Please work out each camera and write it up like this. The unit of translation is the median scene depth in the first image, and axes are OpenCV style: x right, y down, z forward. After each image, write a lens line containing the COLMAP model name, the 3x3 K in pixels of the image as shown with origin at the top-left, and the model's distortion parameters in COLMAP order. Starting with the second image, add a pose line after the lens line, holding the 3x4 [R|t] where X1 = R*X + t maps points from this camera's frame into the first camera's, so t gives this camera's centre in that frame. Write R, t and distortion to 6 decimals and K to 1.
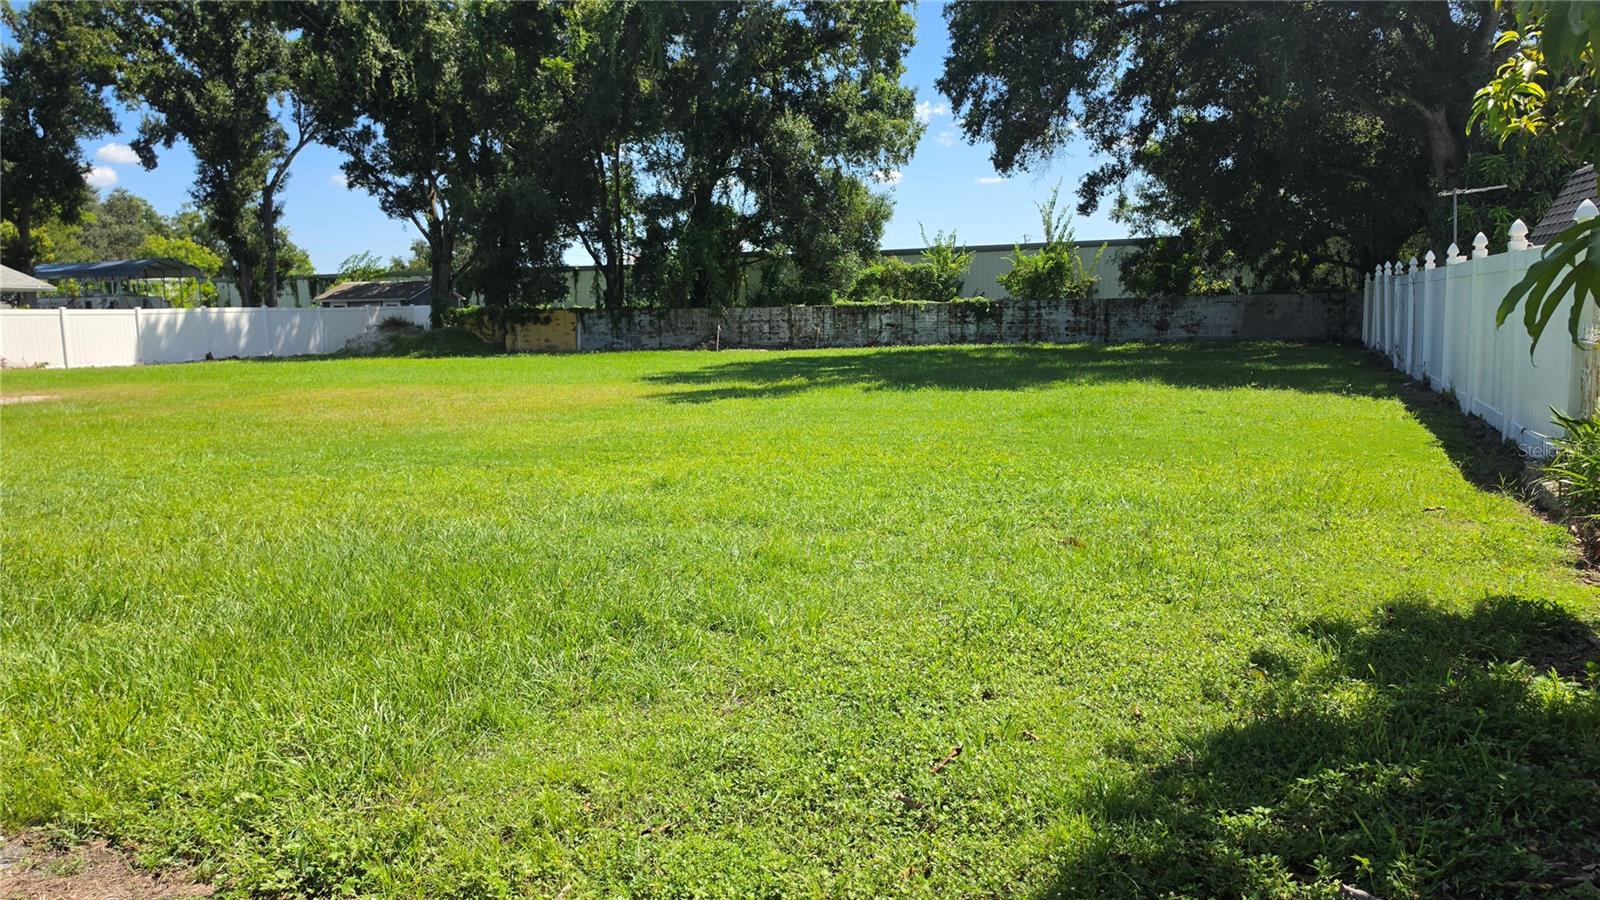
lens RADIAL K [[1108.4, 0, 783.2], [0, 1108.4, 447.0], [0, 0, 1]] dist [0.088976, -0.120115]
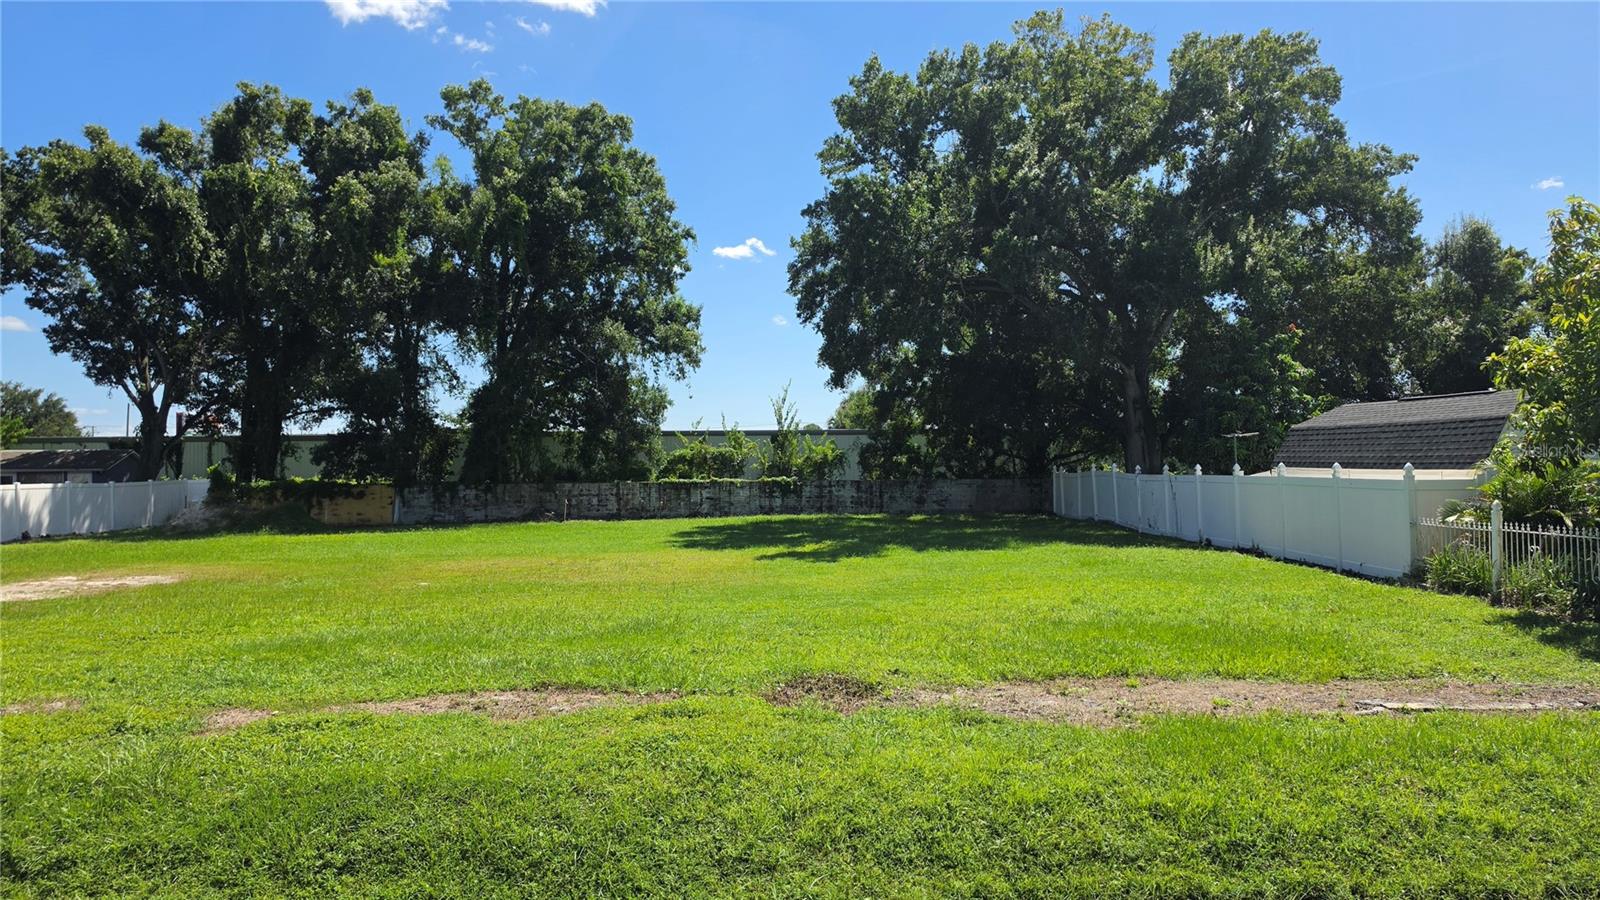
lens RADIAL K [[1108.4, 0, 808.9], [0, 1108.4, 444.6], [0, 0, 1]] dist [0.088976, -0.120115]
pose [[0.909621, 0.019080, 0.415002, -0.289841], [0.042850, 0.989308, -0.139407, 0.003903], [-0.413224, 0.144590, 0.899077, -0.128510]]
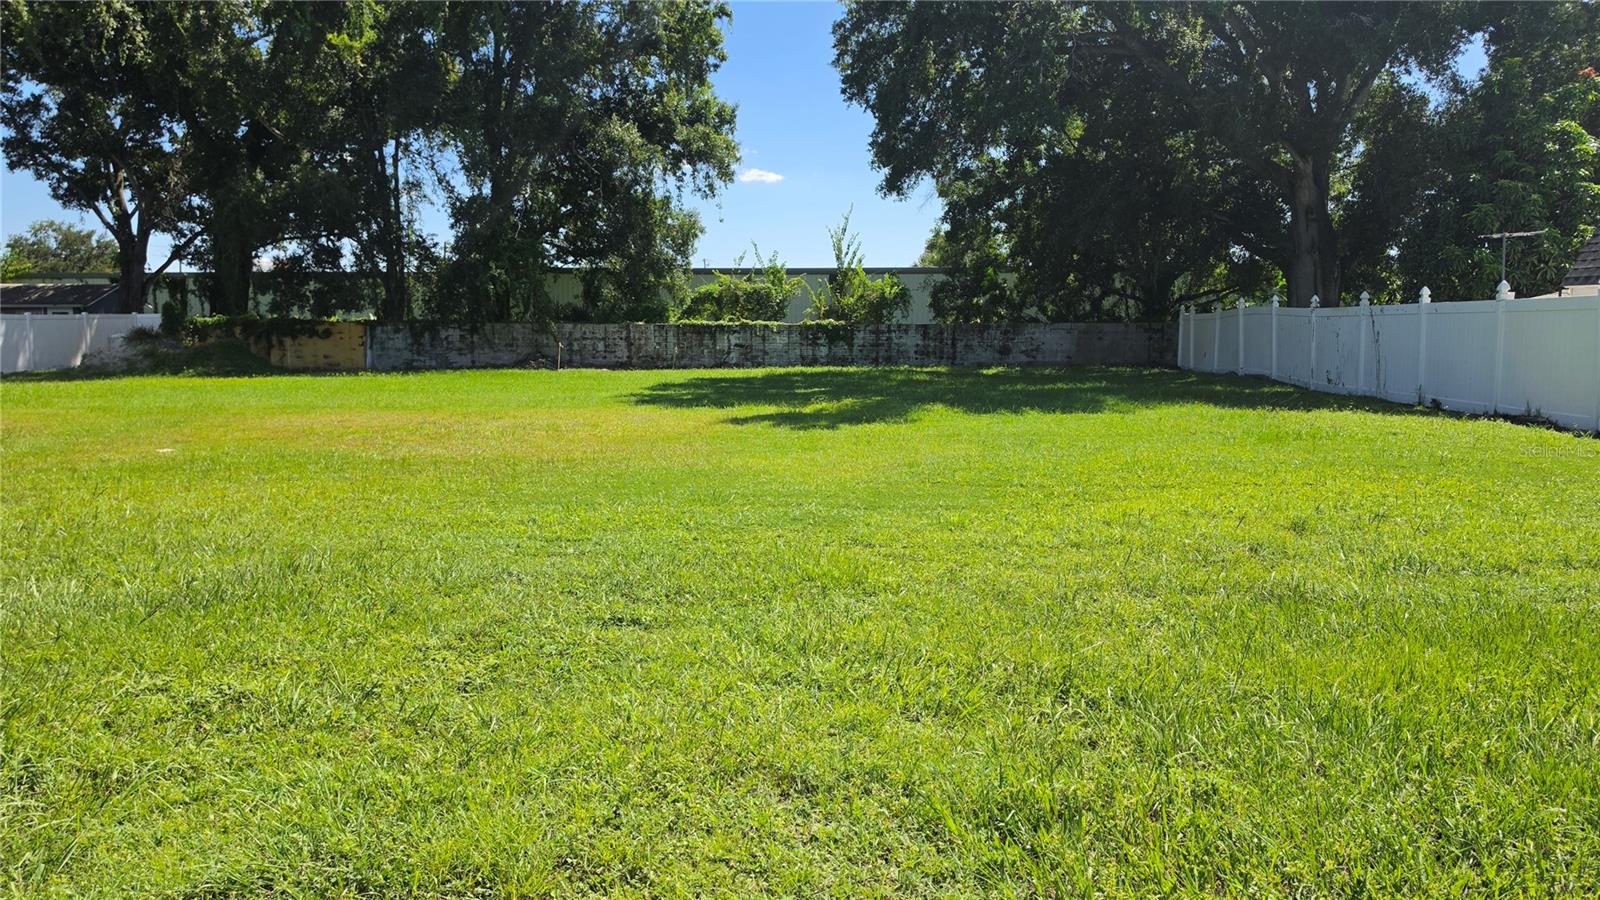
lens RADIAL K [[1108.4, 0, 789.4], [0, 1108.4, 464.4], [0, 0, 1]] dist [0.088976, -0.120115]
pose [[0.946363, -0.020258, 0.322469, -0.168602], [0.021561, 0.999767, -0.000470, -0.003911], [-0.322384, 0.007398, 0.946580, 0.059891]]
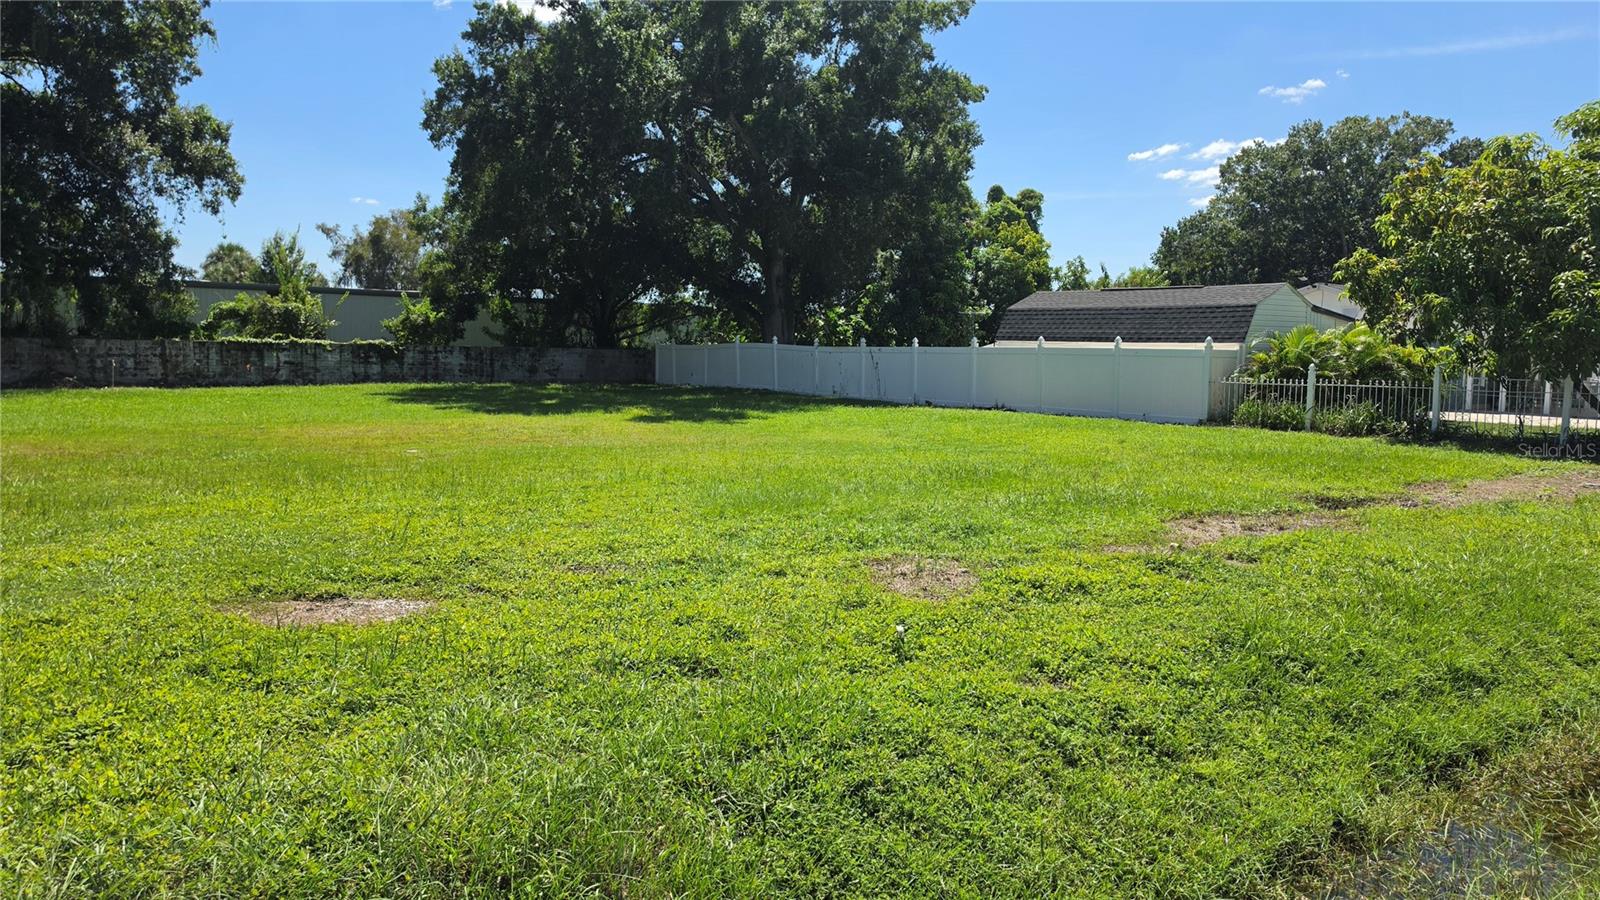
lens RADIAL K [[1108.4, 0, 799.1], [0, 1108.4, 446.7], [0, 0, 1]] dist [0.088976, -0.120115]
pose [[0.496615, -0.046234, 0.866739, -0.530642], [0.078997, 0.996843, 0.007912, -0.005871], [-0.864369, 0.064541, 0.498700, 0.093321]]
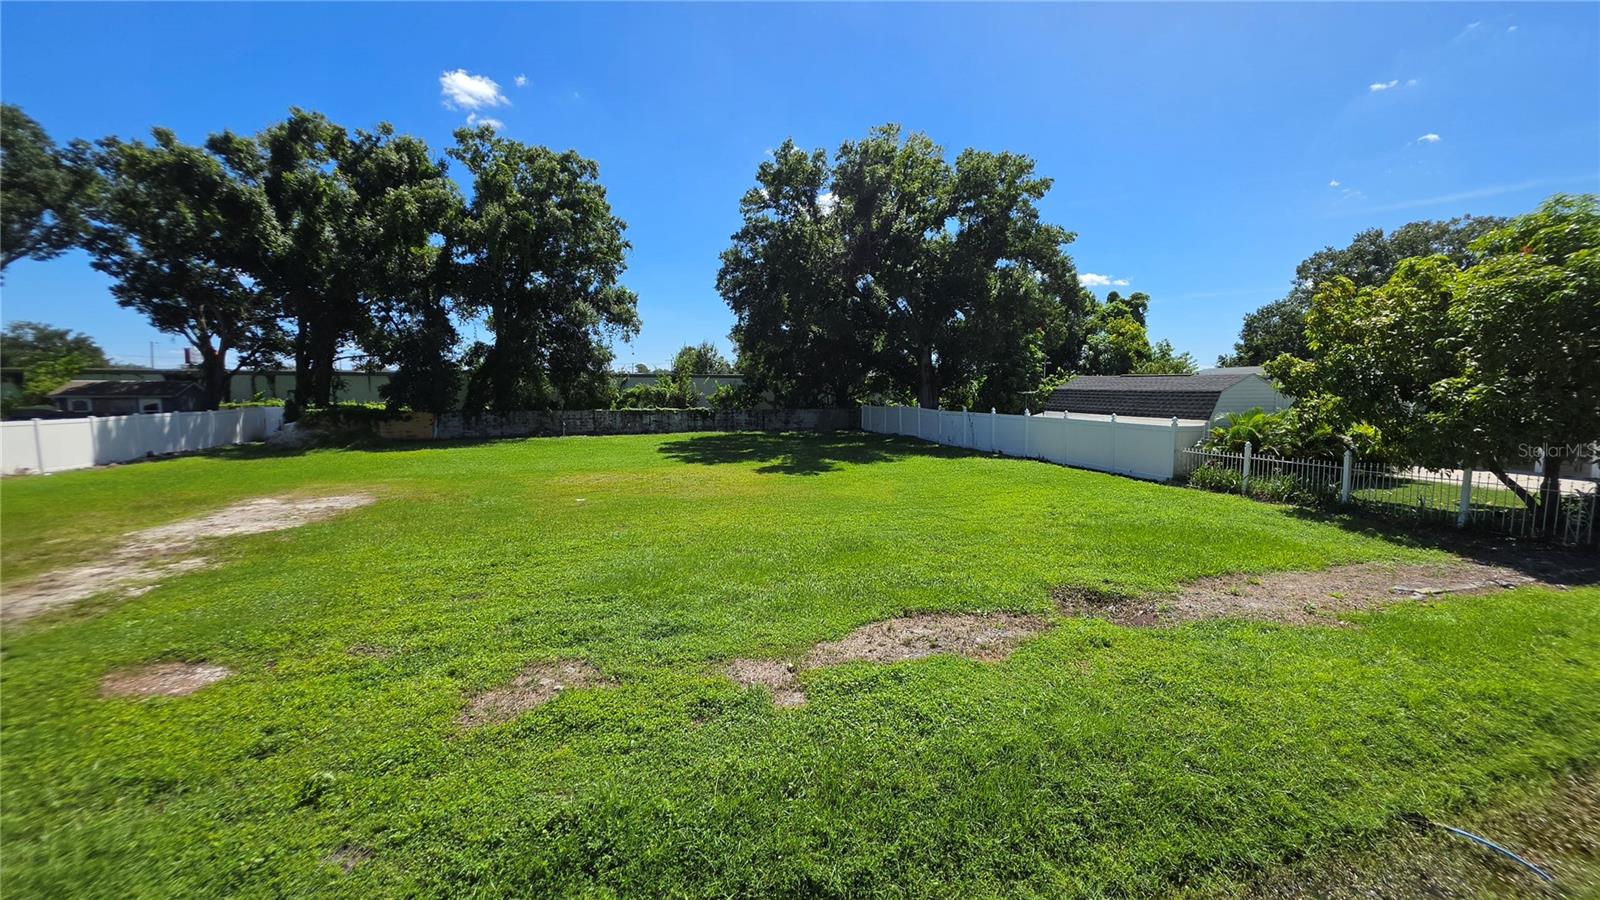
lens RADIAL K [[646.0, 0, 798.0], [0, 646.0, 449.5], [0, 0, 1]] dist [-0.003537, 0.001023]
pose [[0.766939, -0.039351, 0.640512, -0.397805], [0.061636, 0.998021, -0.012487, -0.032007], [-0.638753, 0.049055, 0.767846, 0.009132]]
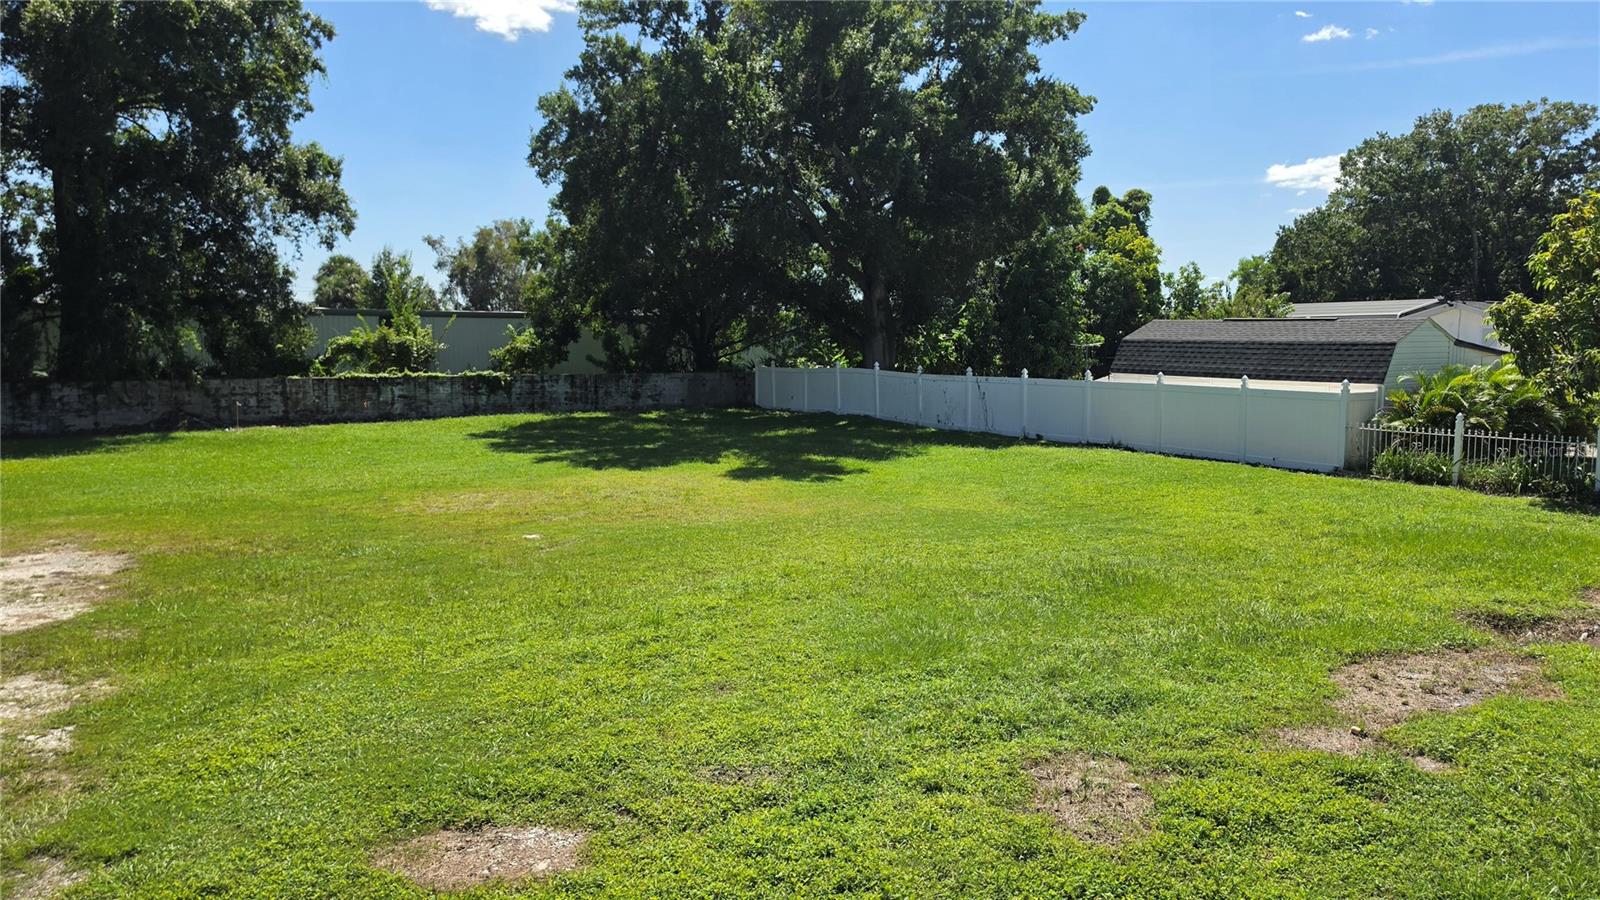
lens RADIAL K [[1108.4, 0, 806.2], [0, 1108.4, 460.6], [0, 0, 1]] dist [0.088976, -0.120115]
pose [[0.560793, -0.071556, 0.824858, -0.525151], [0.087885, 0.995775, 0.026633, -0.043653], [-0.823278, 0.057557, 0.564712, 0.104923]]
